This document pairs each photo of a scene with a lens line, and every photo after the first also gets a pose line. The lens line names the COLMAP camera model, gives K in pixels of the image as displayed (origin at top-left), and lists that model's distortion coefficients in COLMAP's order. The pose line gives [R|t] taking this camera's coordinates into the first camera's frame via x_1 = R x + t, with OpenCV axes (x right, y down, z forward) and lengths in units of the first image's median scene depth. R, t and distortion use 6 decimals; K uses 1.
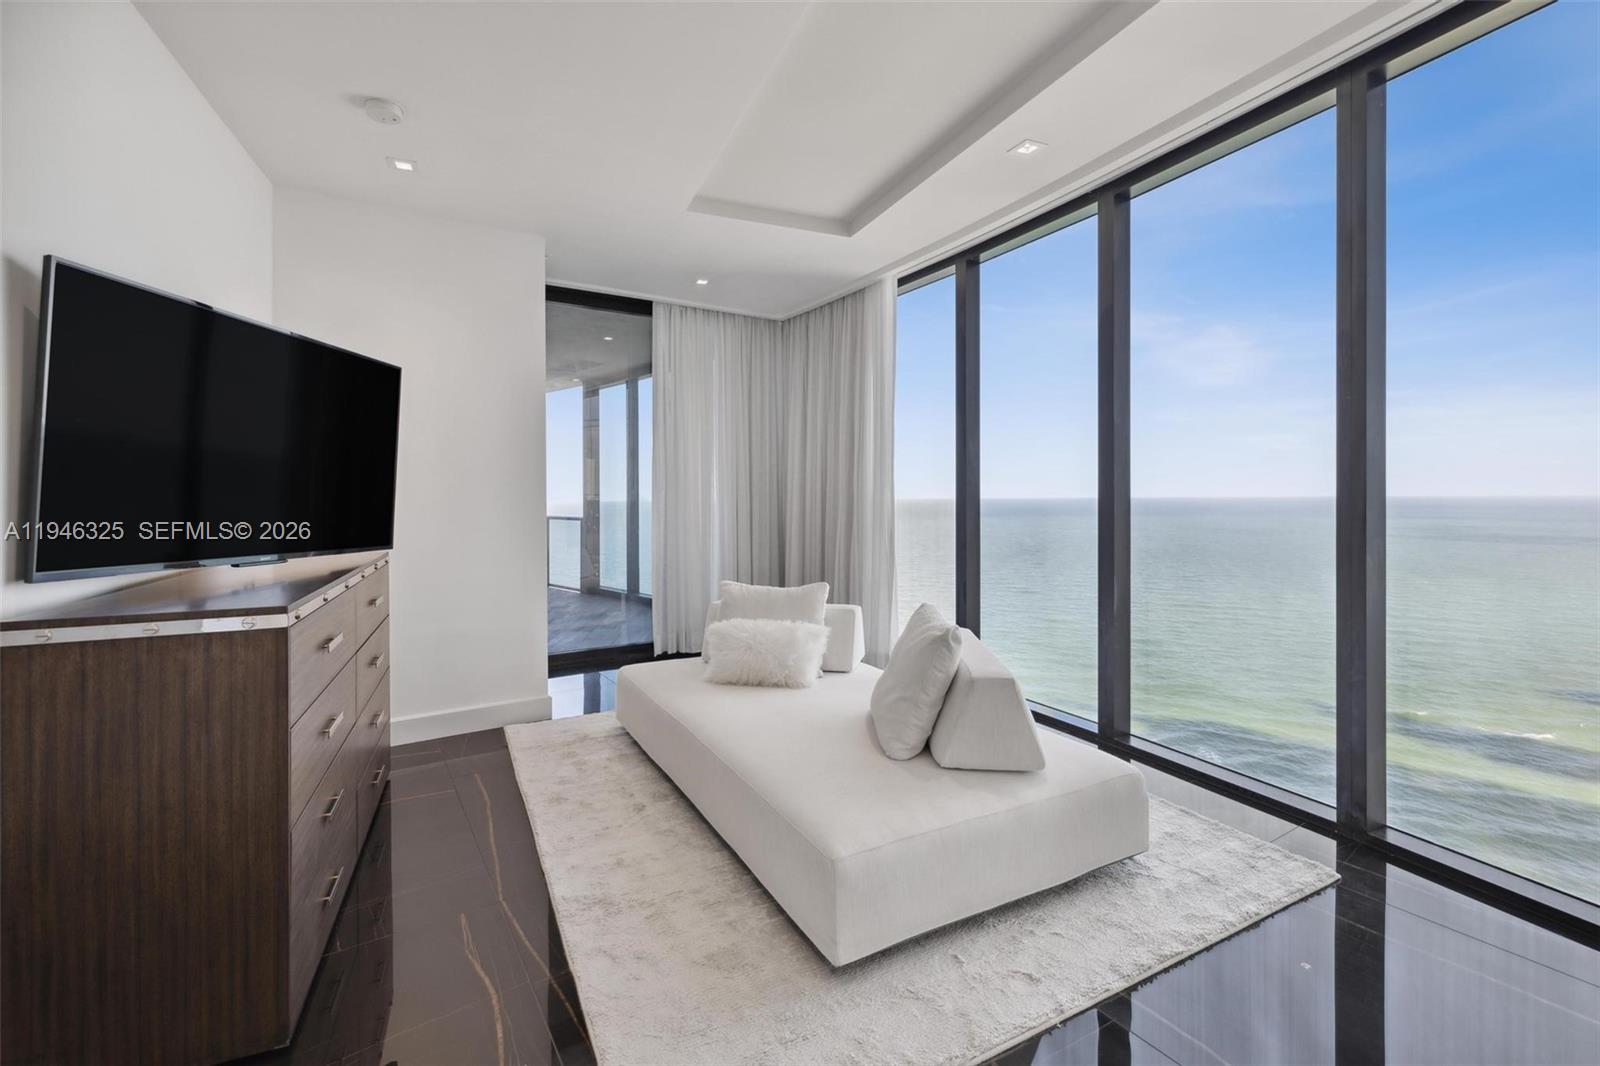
lens RADIAL K [[692.1, 0, 797.7], [0, 692.1, 501.1], [0, 0, 1]] dist [-0.000185, 0.000475]
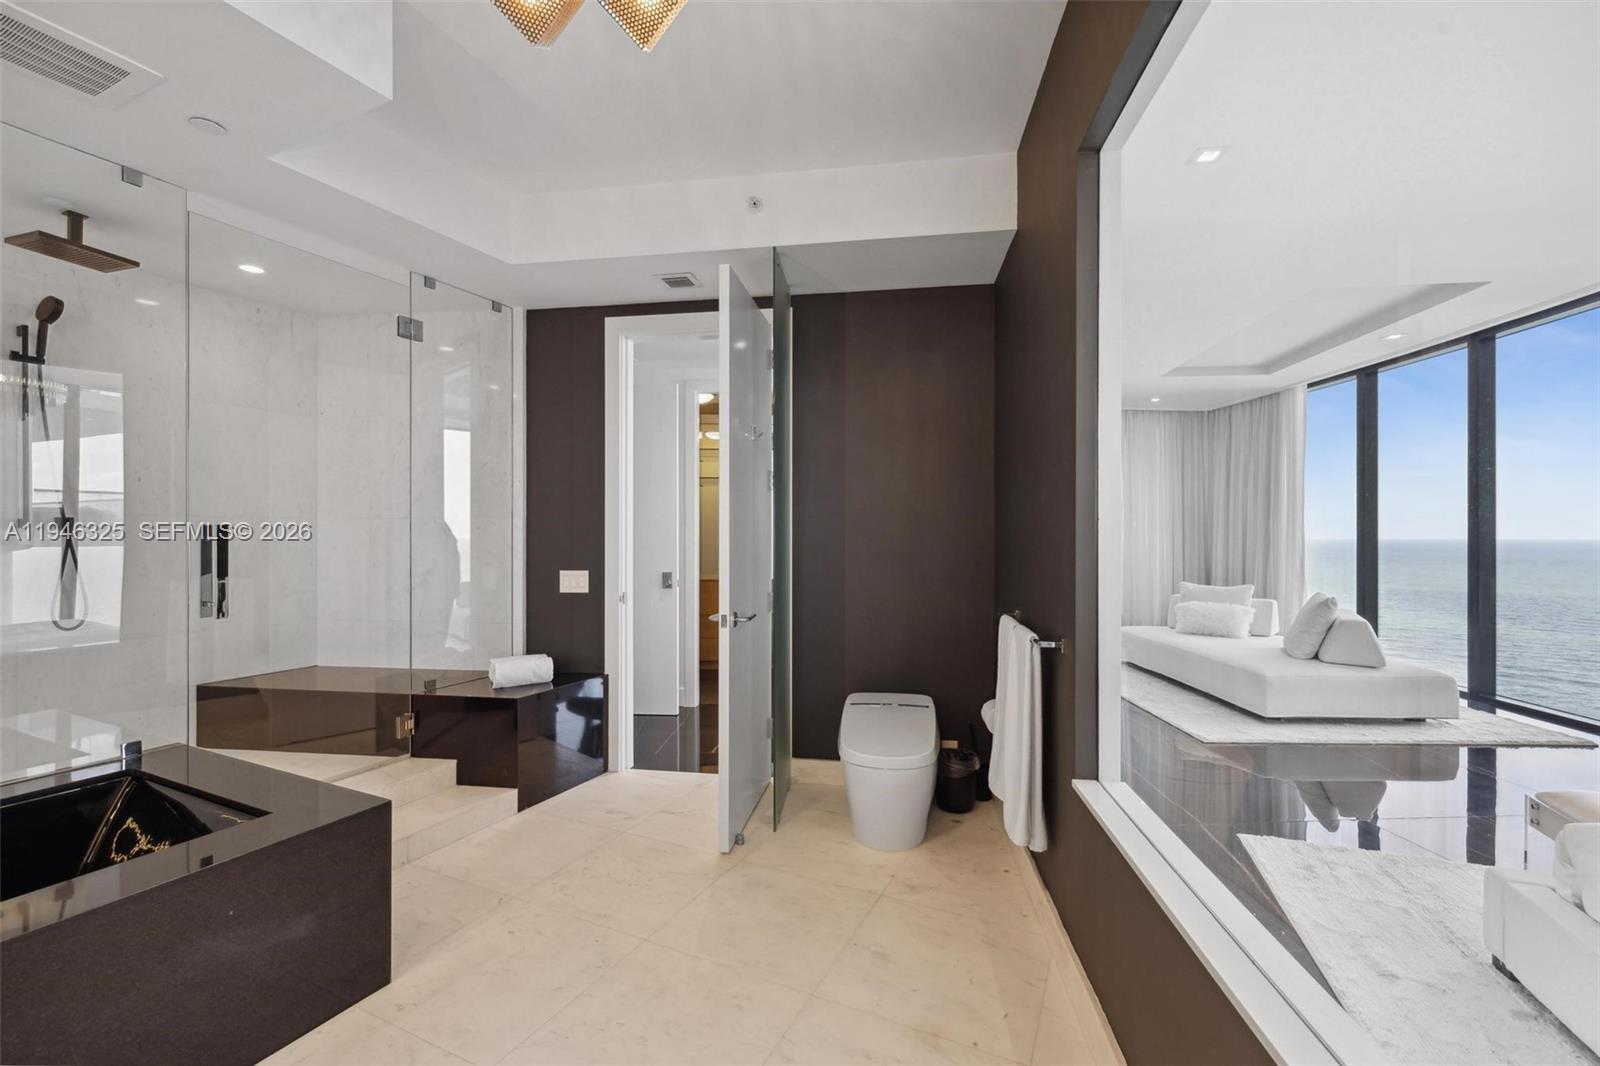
lens RADIAL K [[692.1, 0, 777.4], [0, 692.1, 536.0], [0, 0, 1]] dist [-0.000185, 0.000475]
pose [[0.862659, 0.001559, -0.505783, -0.107047], [-0.003577, 0.999989, -0.003018, 0.005263], [0.505773, 0.004413, 0.862656, -1.084901]]
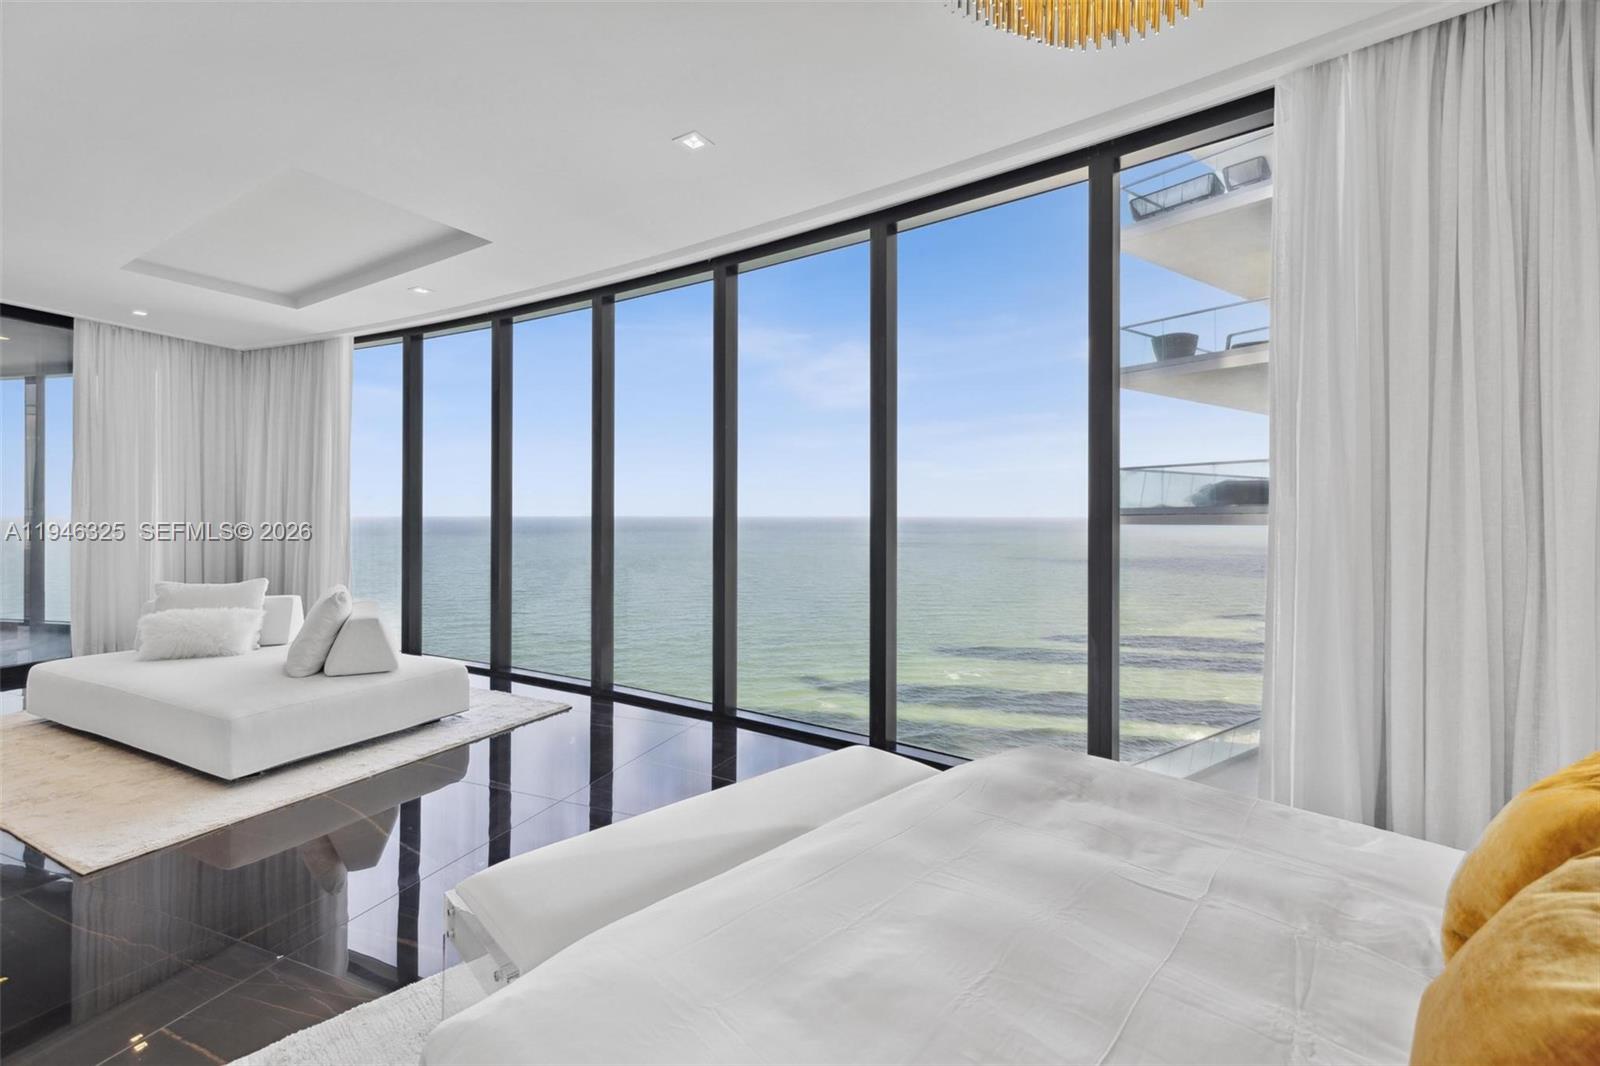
lens RADIAL K [[692.1, 0, 801.4], [0, 692.1, 514.2], [0, 0, 1]] dist [-0.000185, 0.000475]
pose [[0.817520, 0.004091, 0.575885, 0.114104], [-0.000745, 0.999981, -0.006046, 0.004475], [-0.575899, 0.004514, 0.817508, -0.640494]]
